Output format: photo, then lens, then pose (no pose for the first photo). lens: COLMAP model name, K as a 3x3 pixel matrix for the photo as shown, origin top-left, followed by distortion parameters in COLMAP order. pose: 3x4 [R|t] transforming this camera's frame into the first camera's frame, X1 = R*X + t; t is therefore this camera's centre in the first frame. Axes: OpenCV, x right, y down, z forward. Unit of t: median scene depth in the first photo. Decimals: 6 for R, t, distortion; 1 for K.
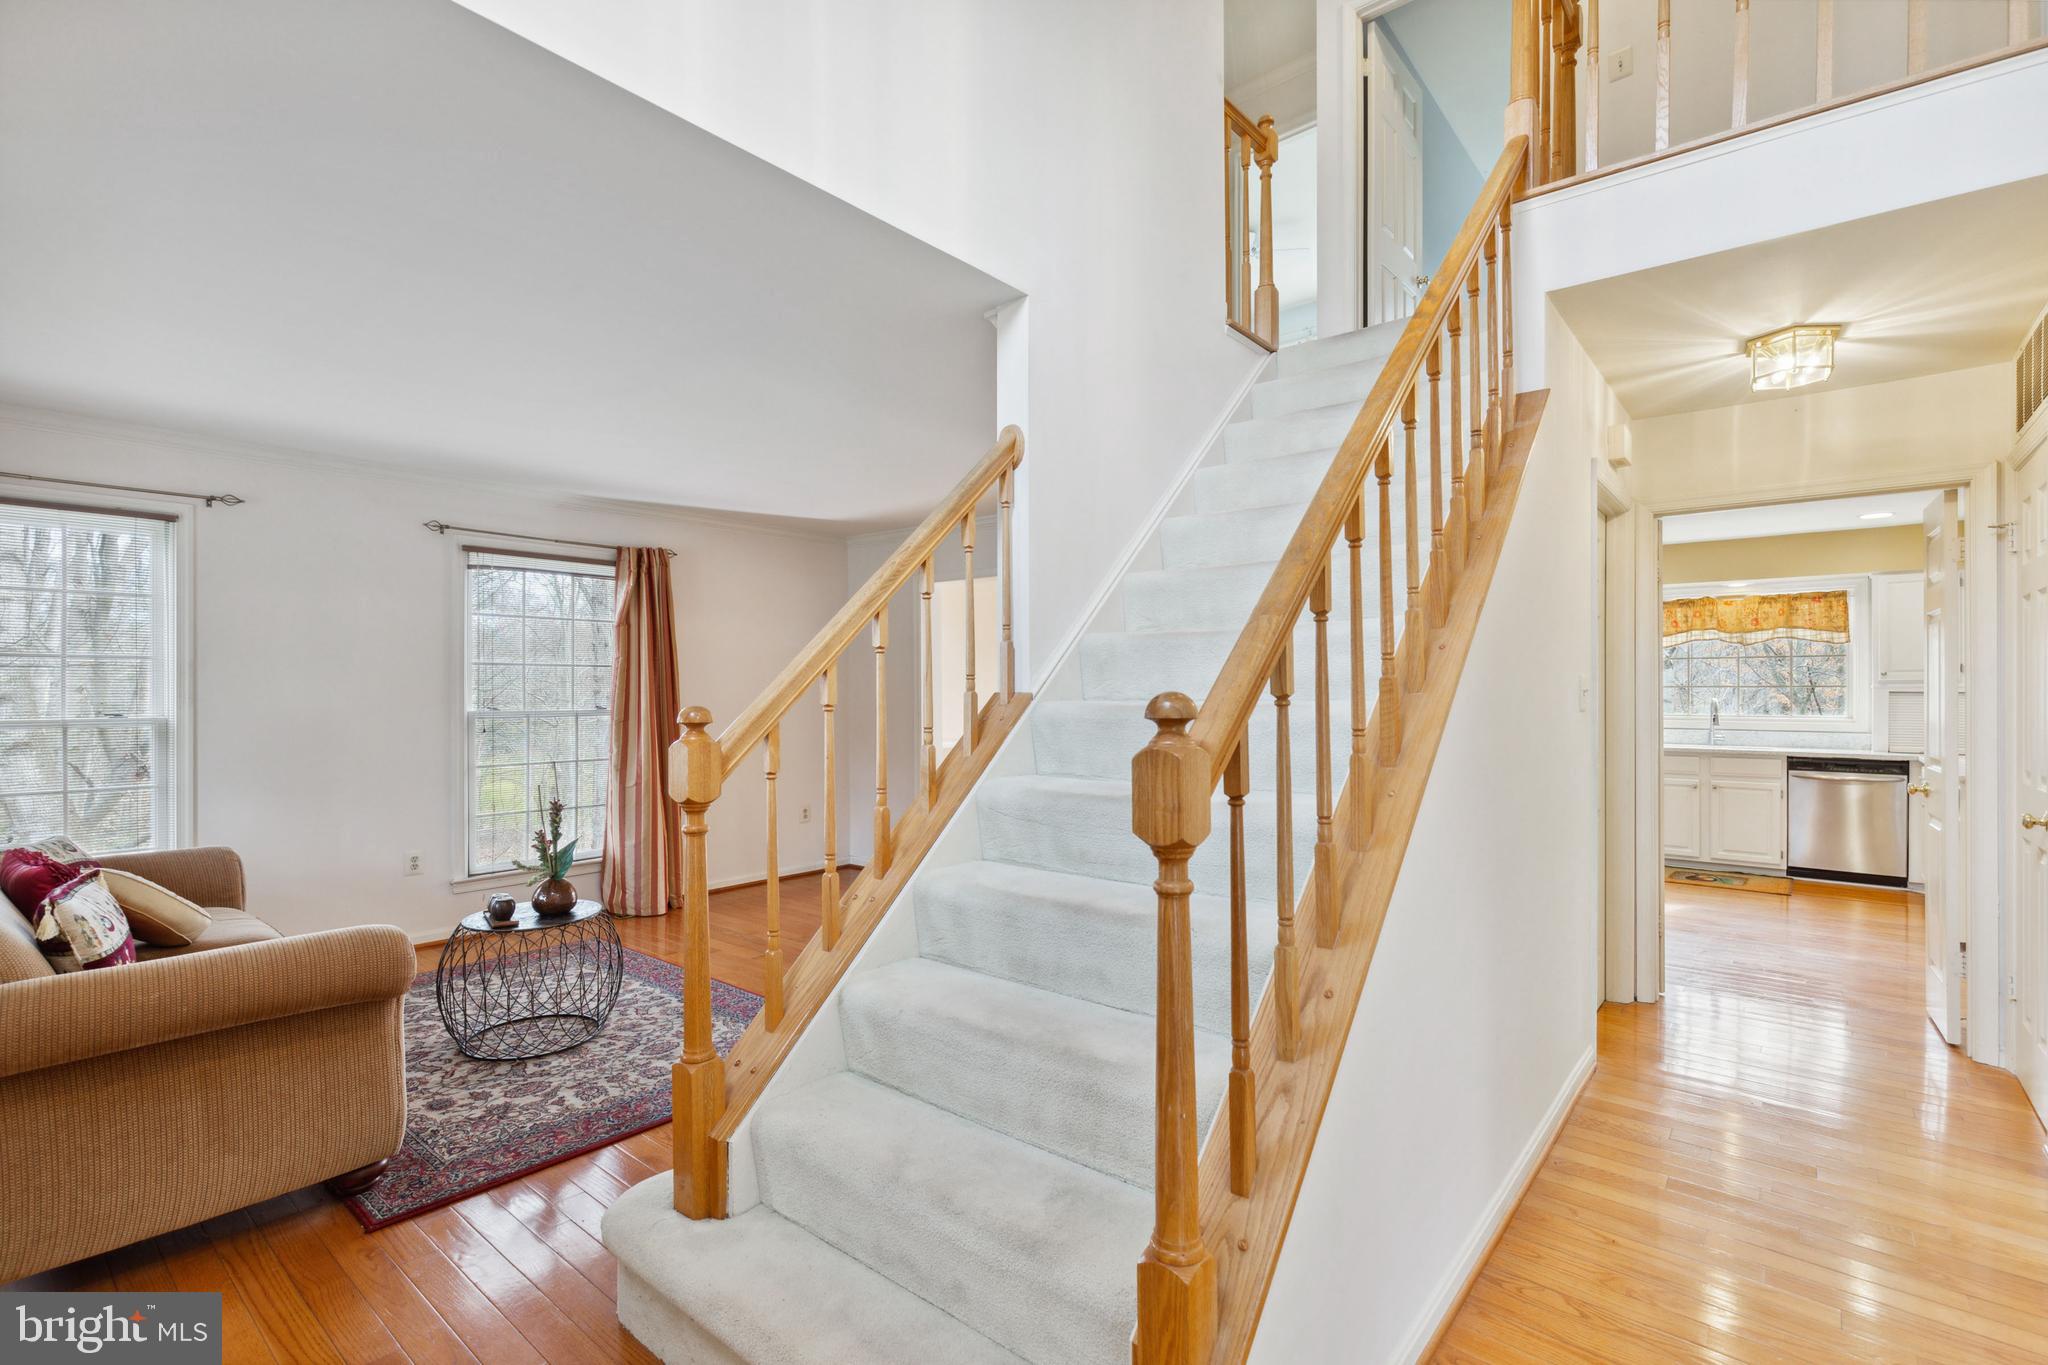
lens RADIAL K [[942.9, 0, 1024.2], [0, 942.9, 689.3], [0, 0, 1]] dist [0.014328, 0.000141]
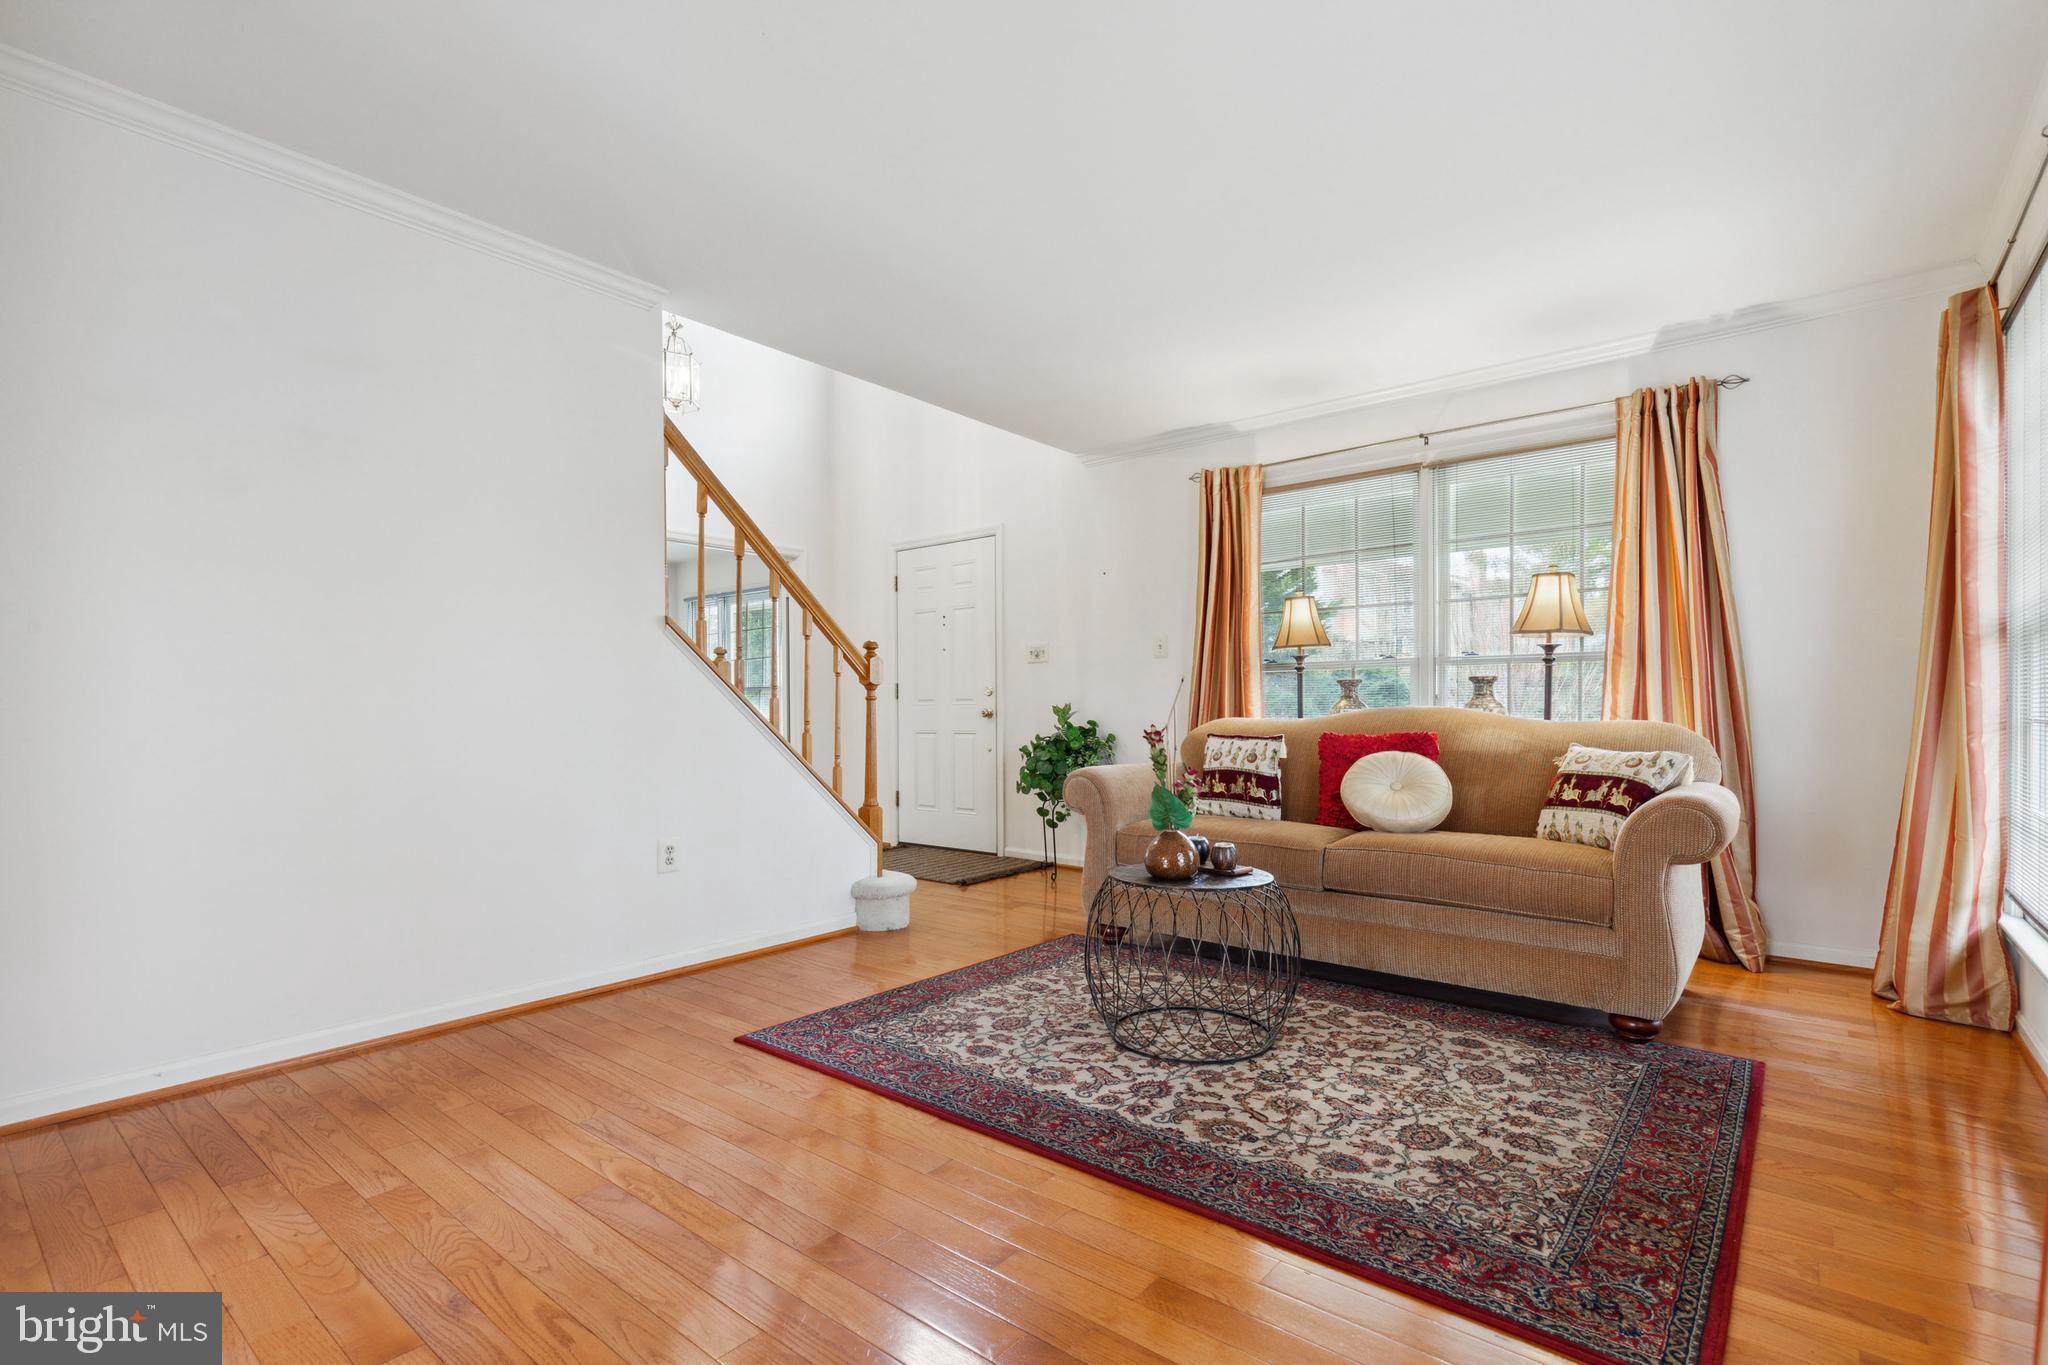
lens RADIAL K [[942.9, 0, 1017.1], [0, 942.9, 722.7], [0, 0, 1]] dist [0.014328, 0.000141]
pose [[-0.999974, 0.004806, -0.005385, -0.262487], [0.004756, 0.999945, 0.009304, 0.075870], [0.005430, 0.009278, -0.999942, 1.234118]]
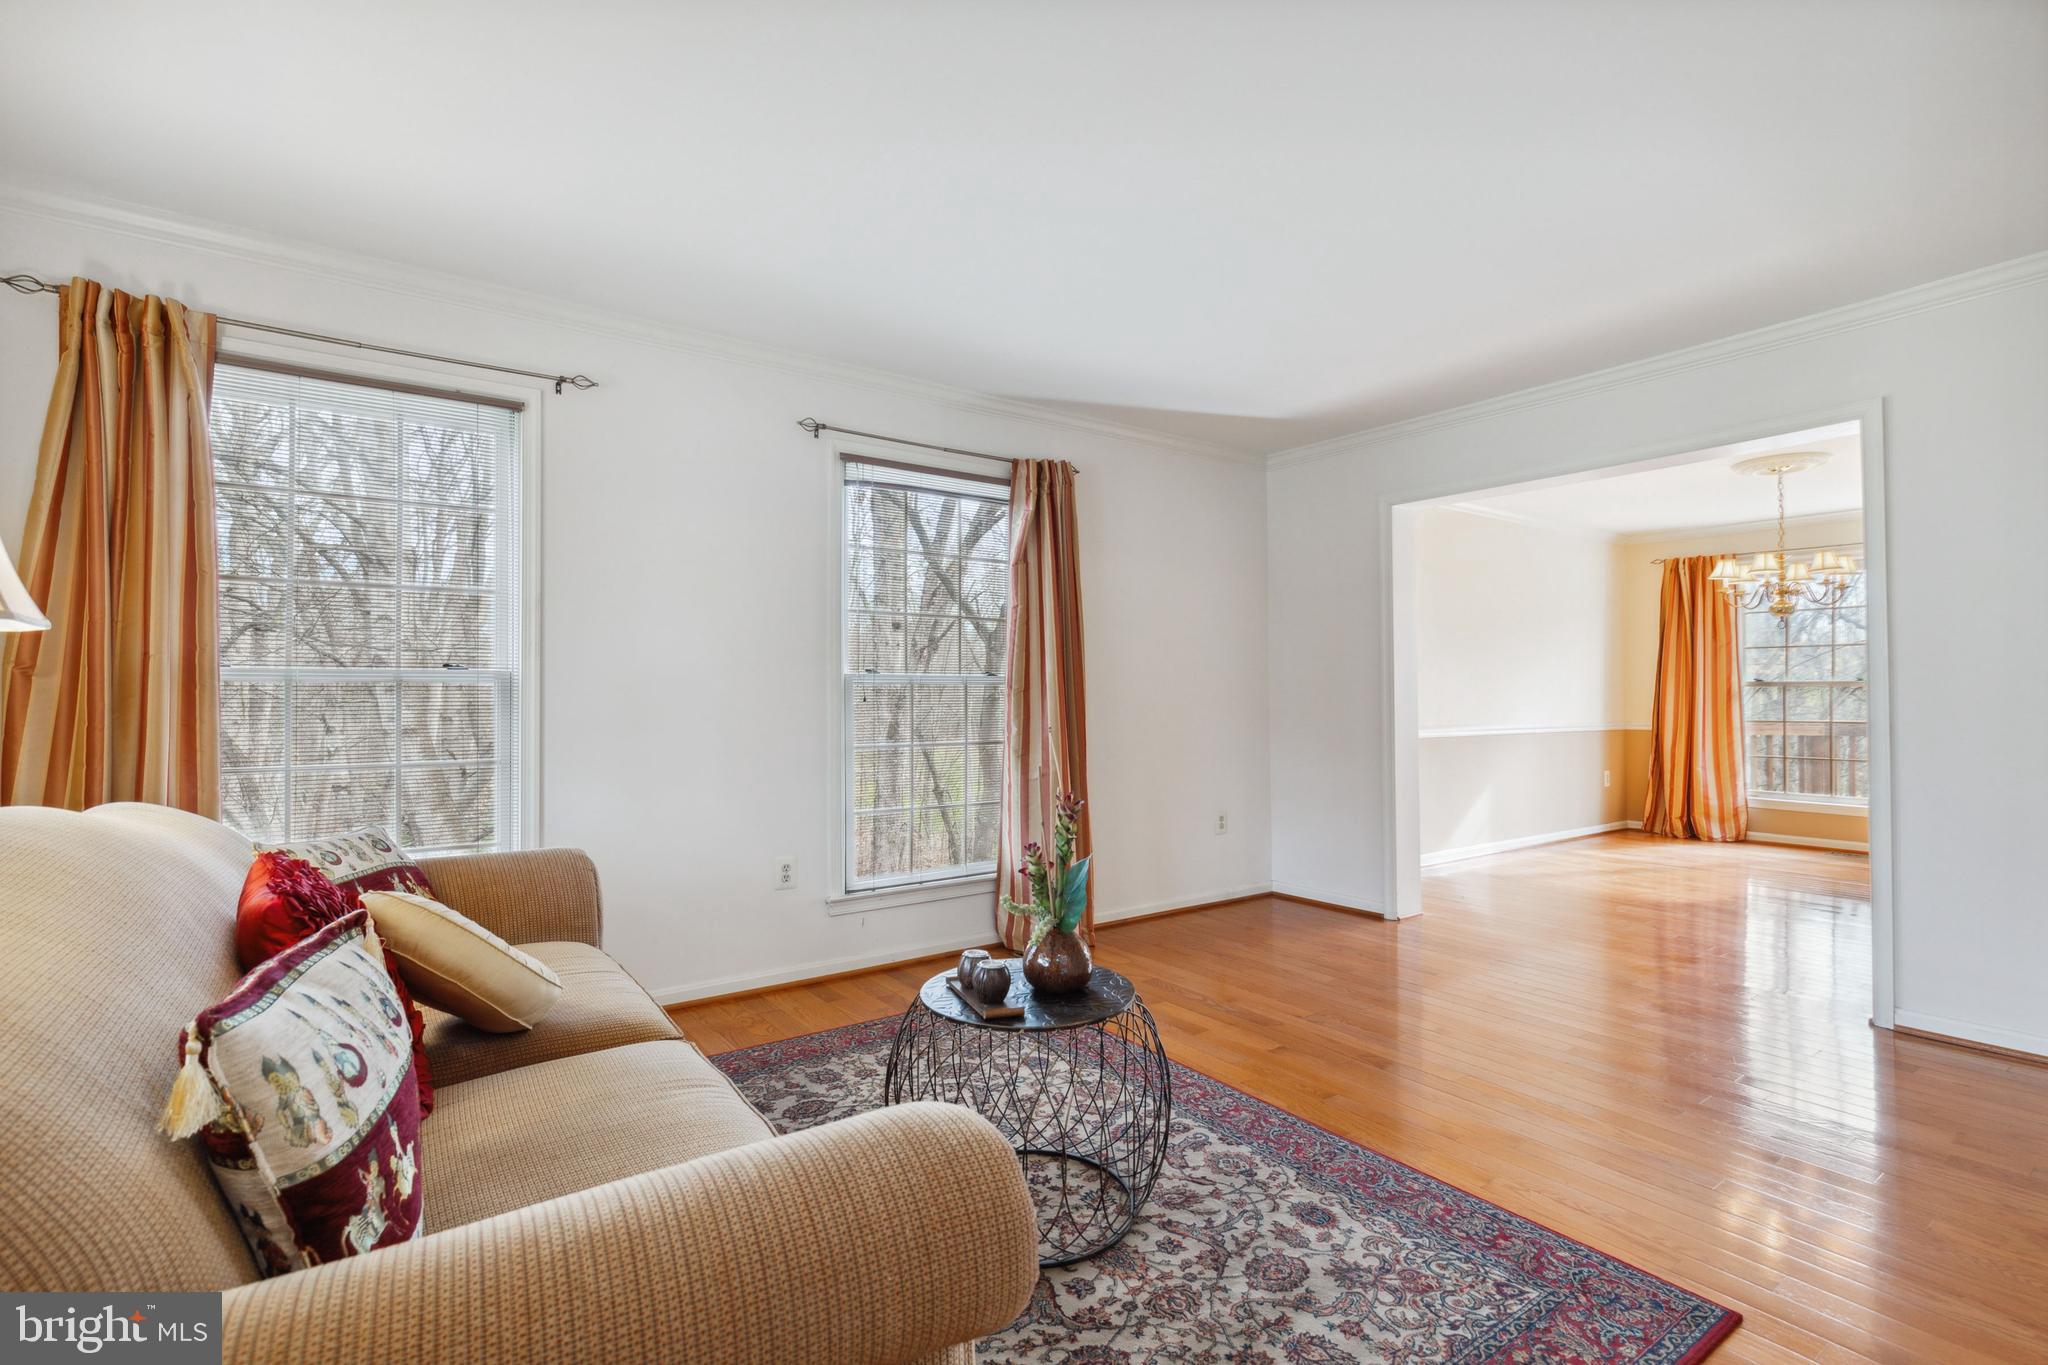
lens RADIAL K [[942.9, 0, 1020.4], [0, 942.9, 687.2], [0, 0, 1]] dist [0.014328, 0.000141]
pose [[0.968584, -0.002671, -0.248673, -0.265617], [0.000532, 0.999962, -0.008665, 0.040637], [0.248687, 0.008261, 0.968549, 0.308522]]
